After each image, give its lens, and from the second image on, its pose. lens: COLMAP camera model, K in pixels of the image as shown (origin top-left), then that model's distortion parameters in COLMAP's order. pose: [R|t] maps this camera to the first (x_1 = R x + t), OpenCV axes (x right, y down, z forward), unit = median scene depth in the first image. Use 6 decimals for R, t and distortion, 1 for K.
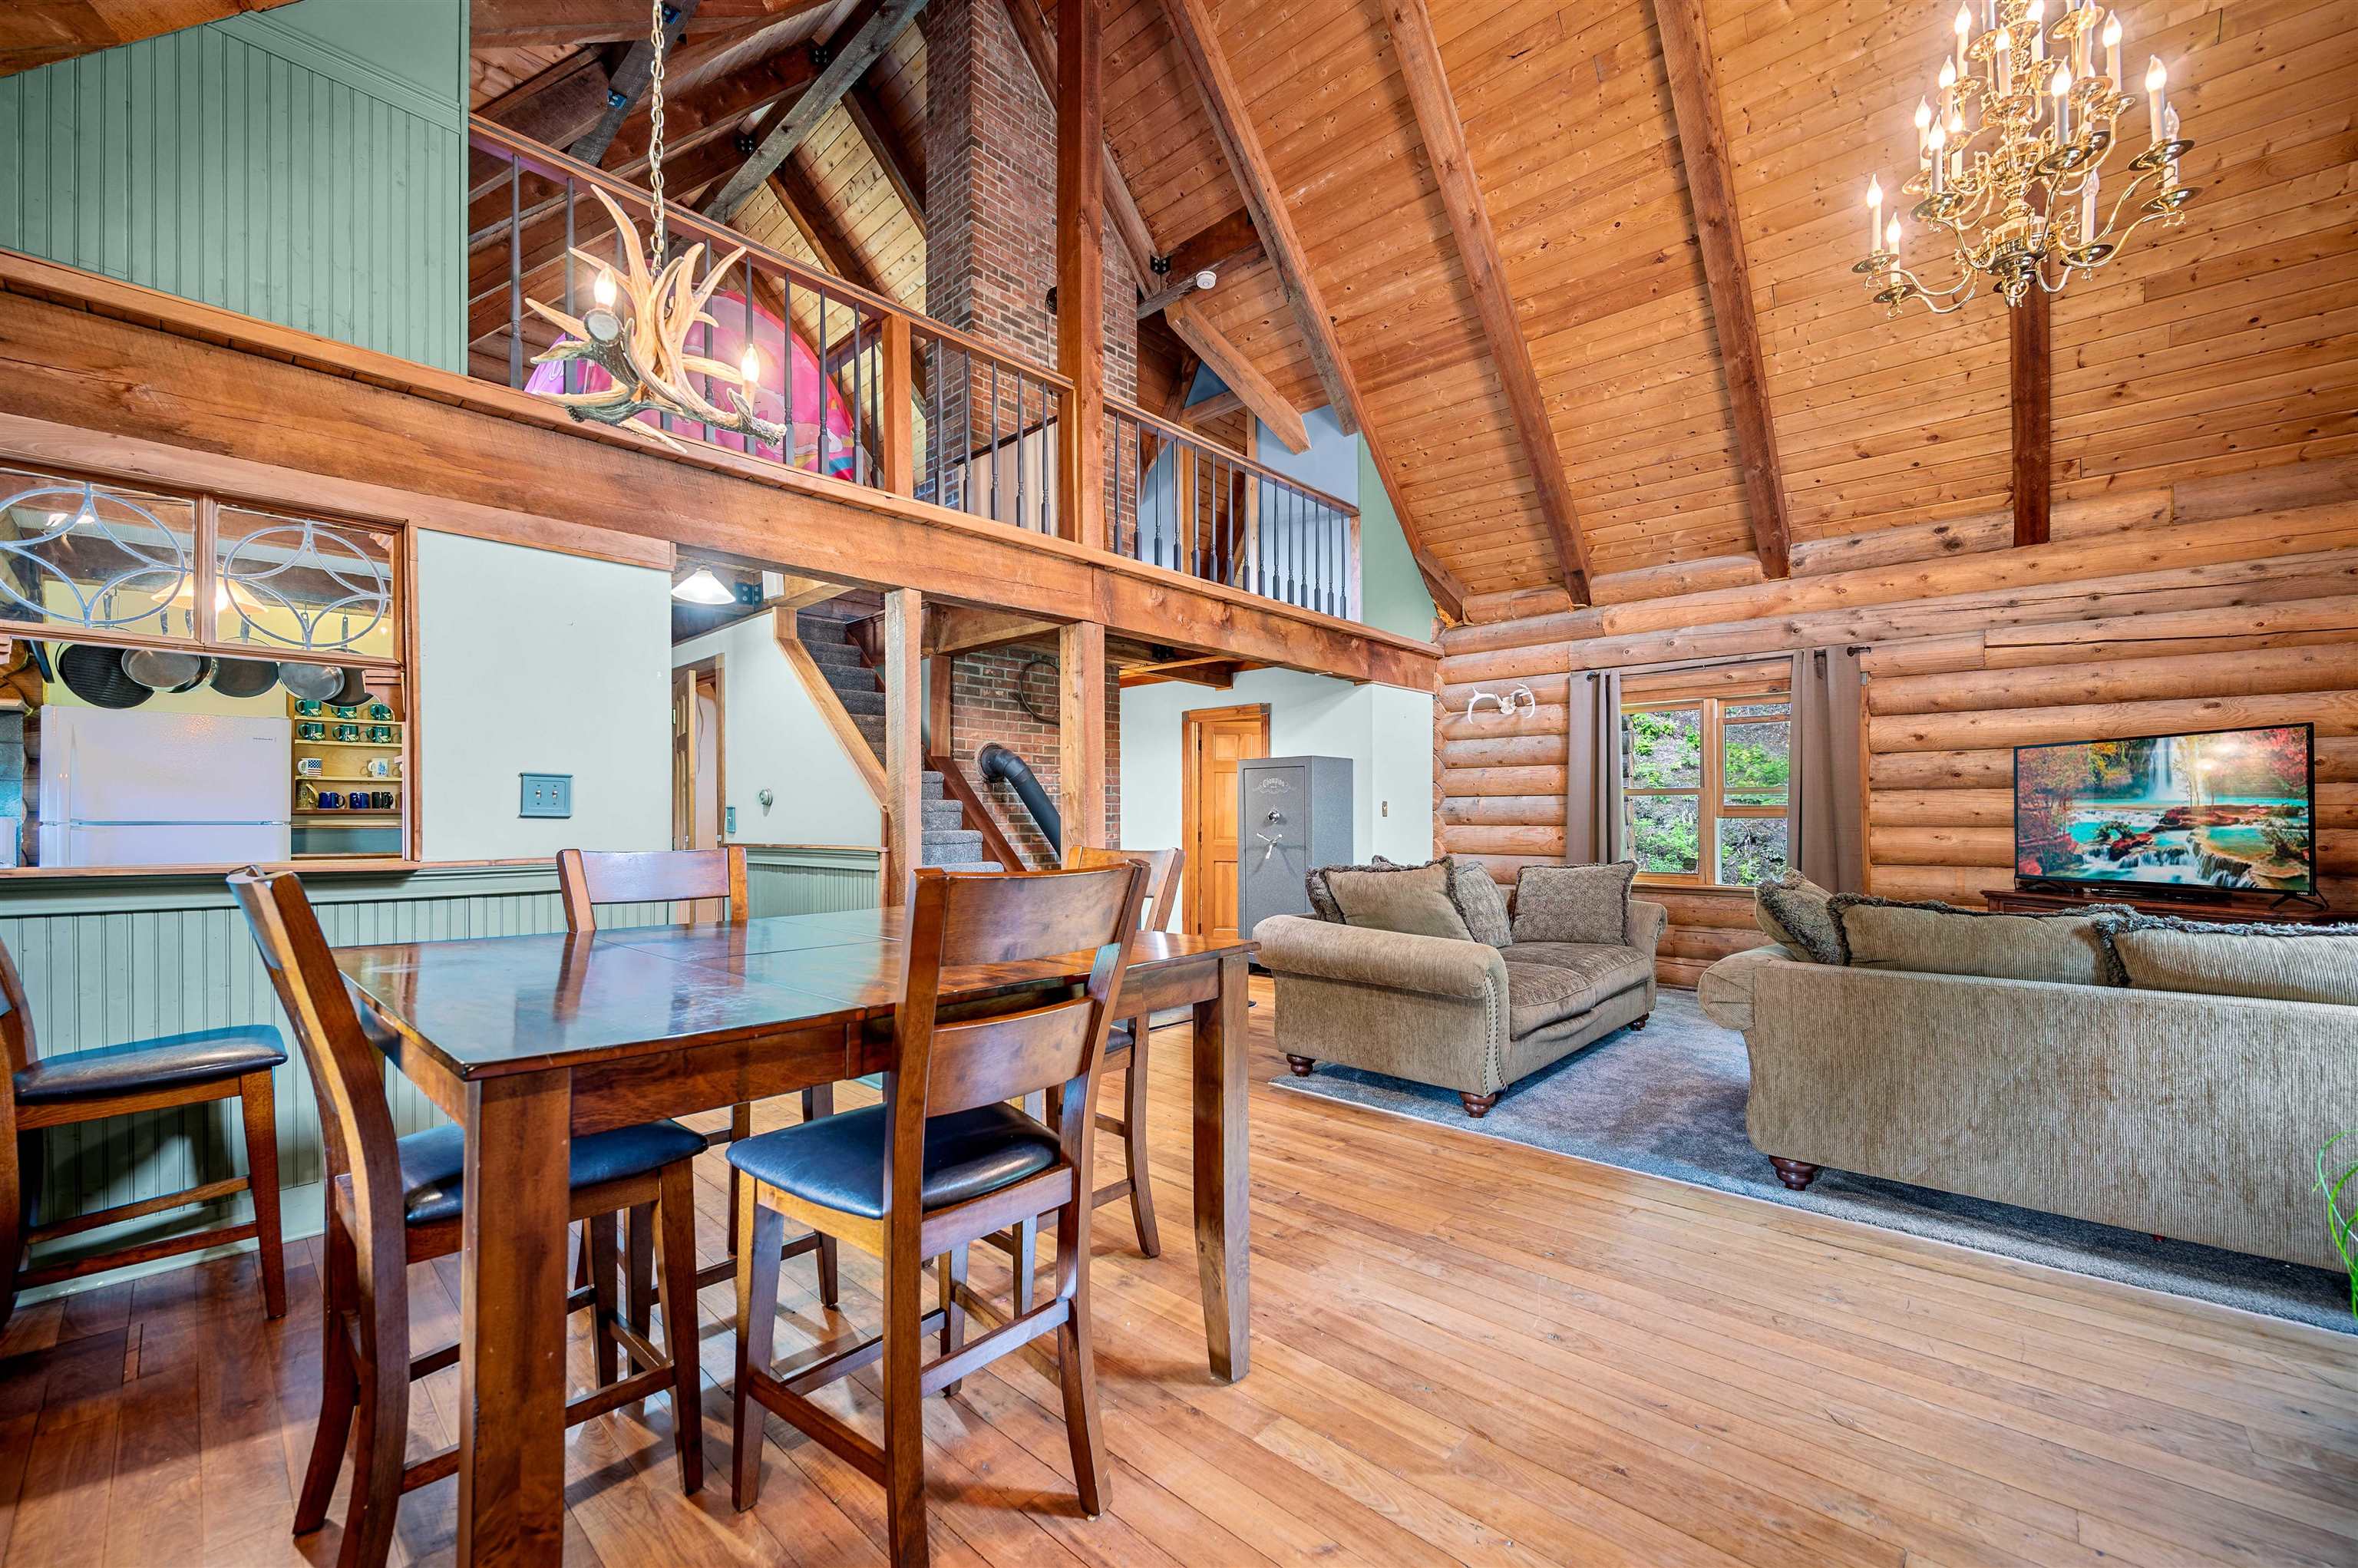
lens RADIAL K [[928.1, 0, 1168.8], [0, 928.1, 808.6], [0, 0, 1]] dist [-0.001841, -0.000146]
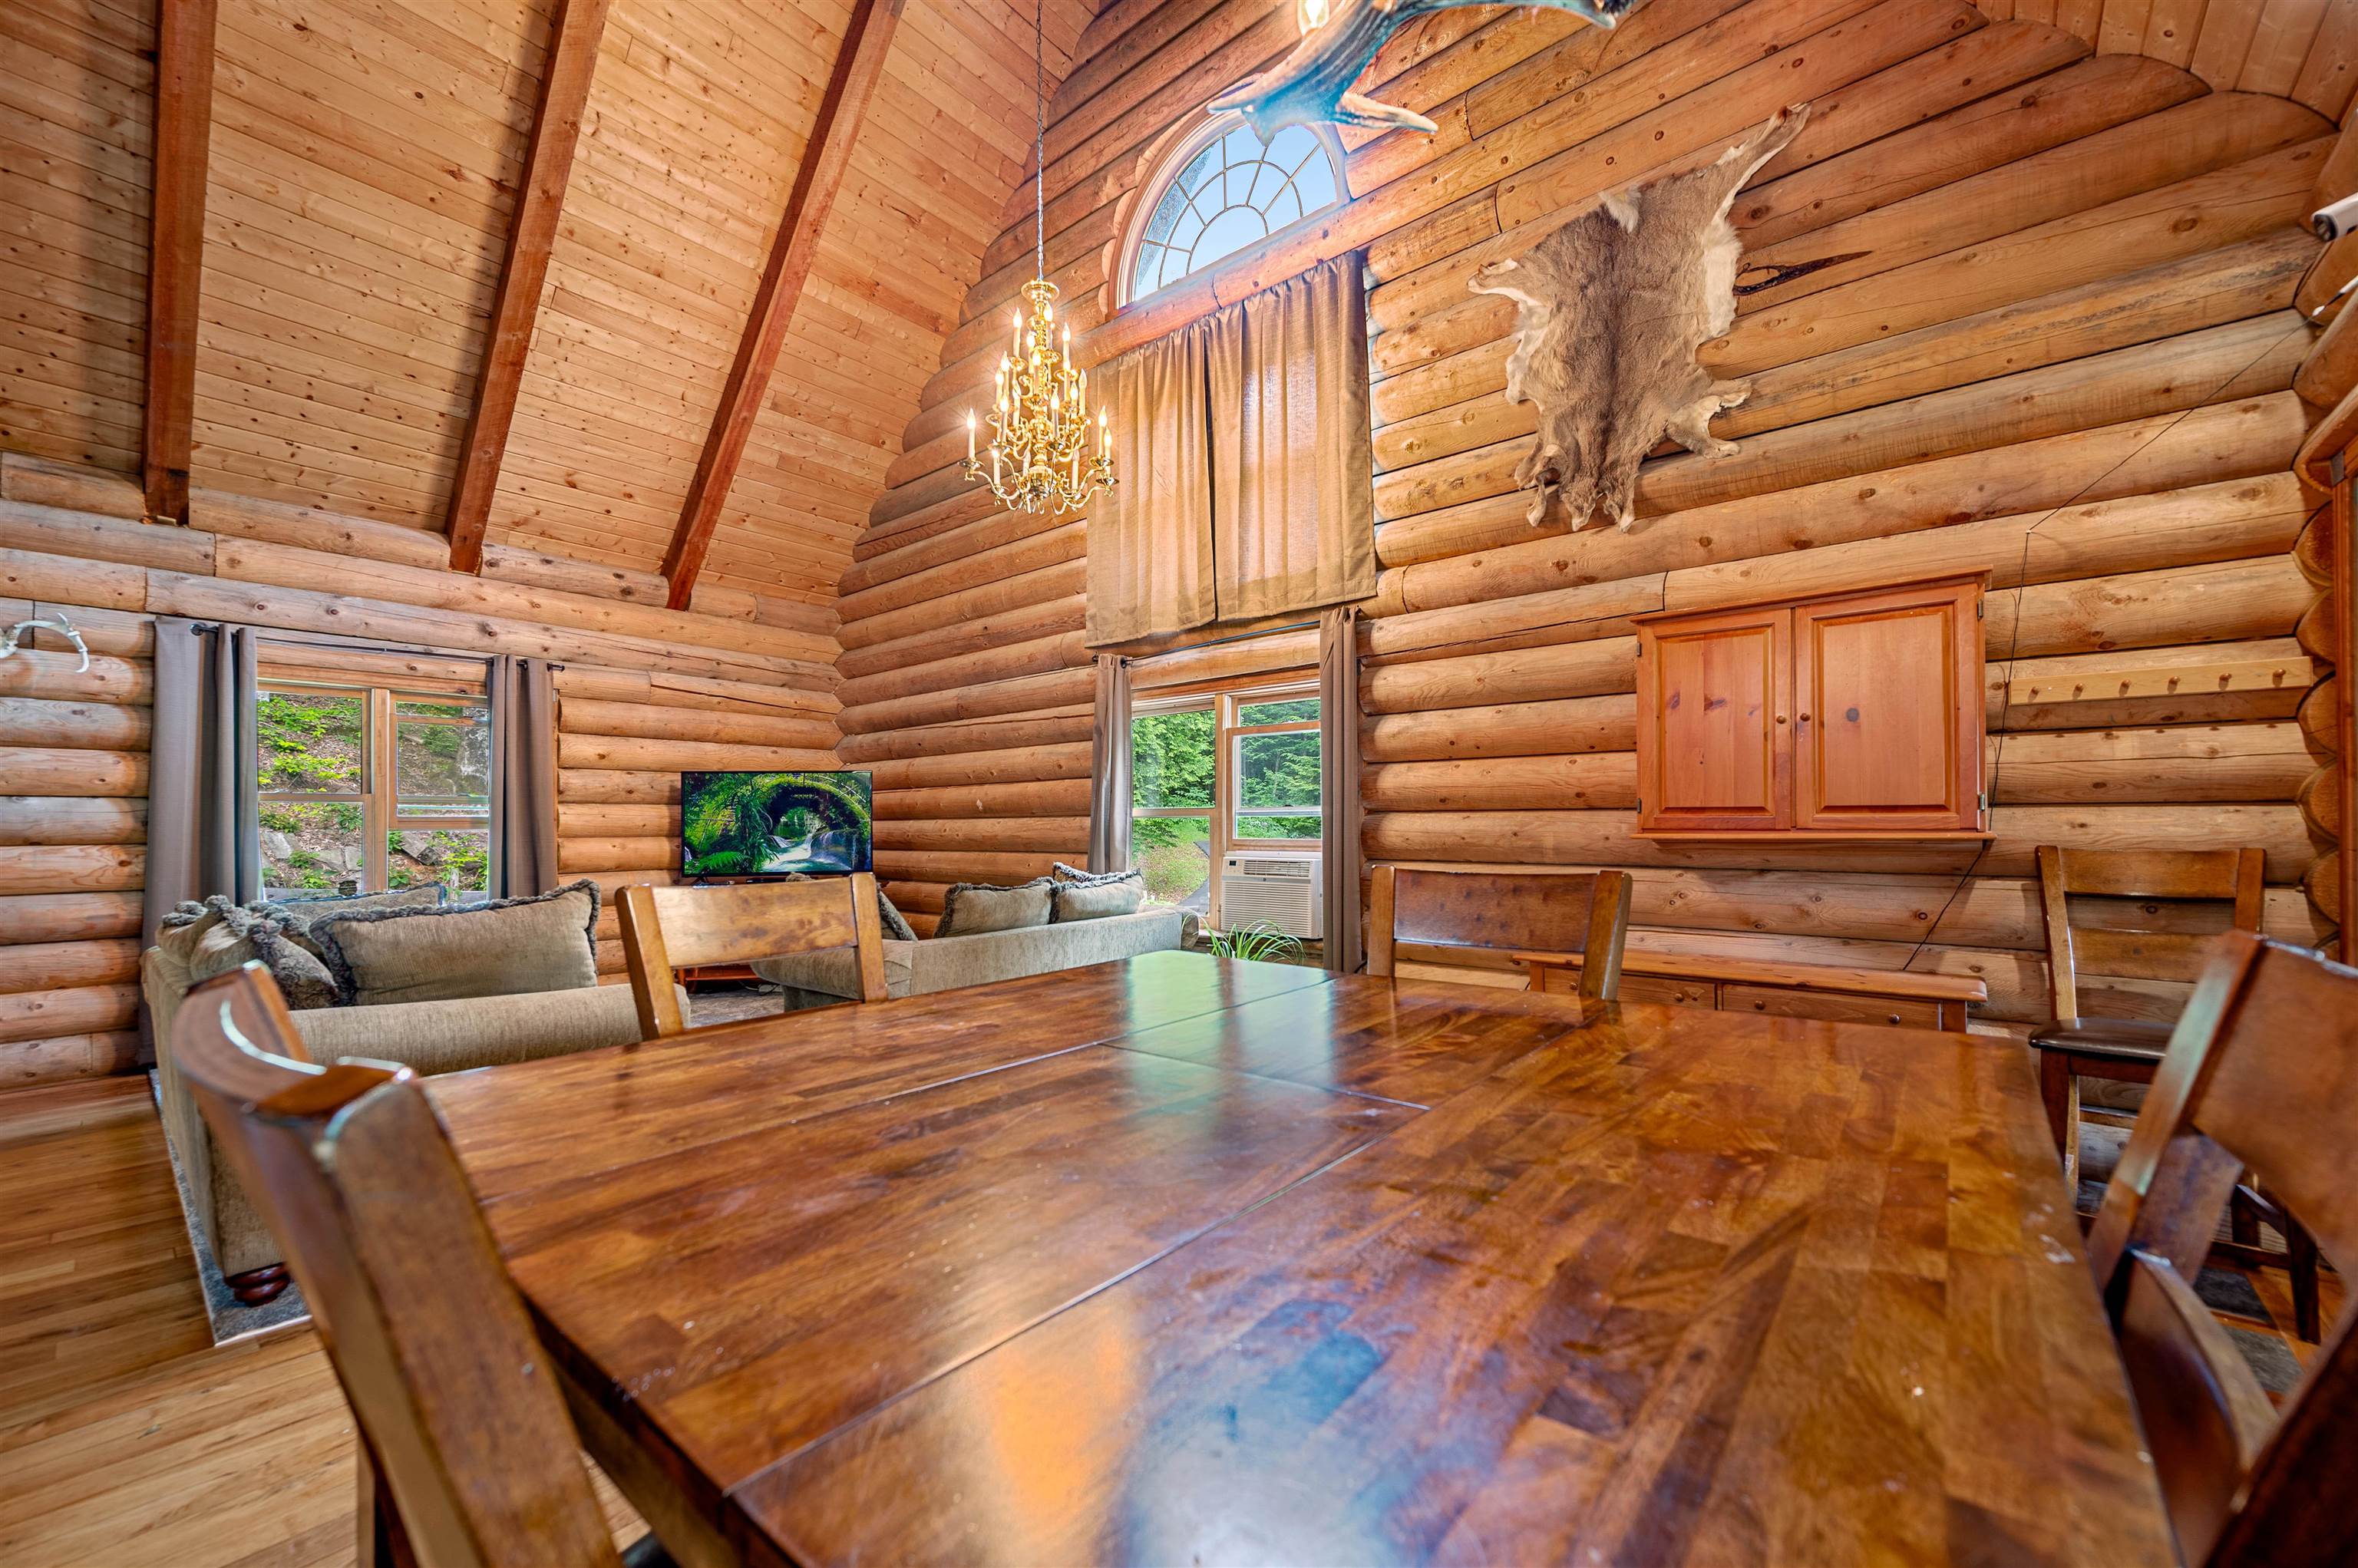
lens RADIAL K [[928.1, 0, 1168.1], [0, 928.1, 802.6], [0, 0, 1]] dist [-0.001841, -0.000146]
pose [[-0.038818, 0.022061, 0.999003, -0.298595], [-0.003295, 0.999748, -0.022206, 0.000865], [-0.999241, -0.004154, -0.038735, 0.339023]]
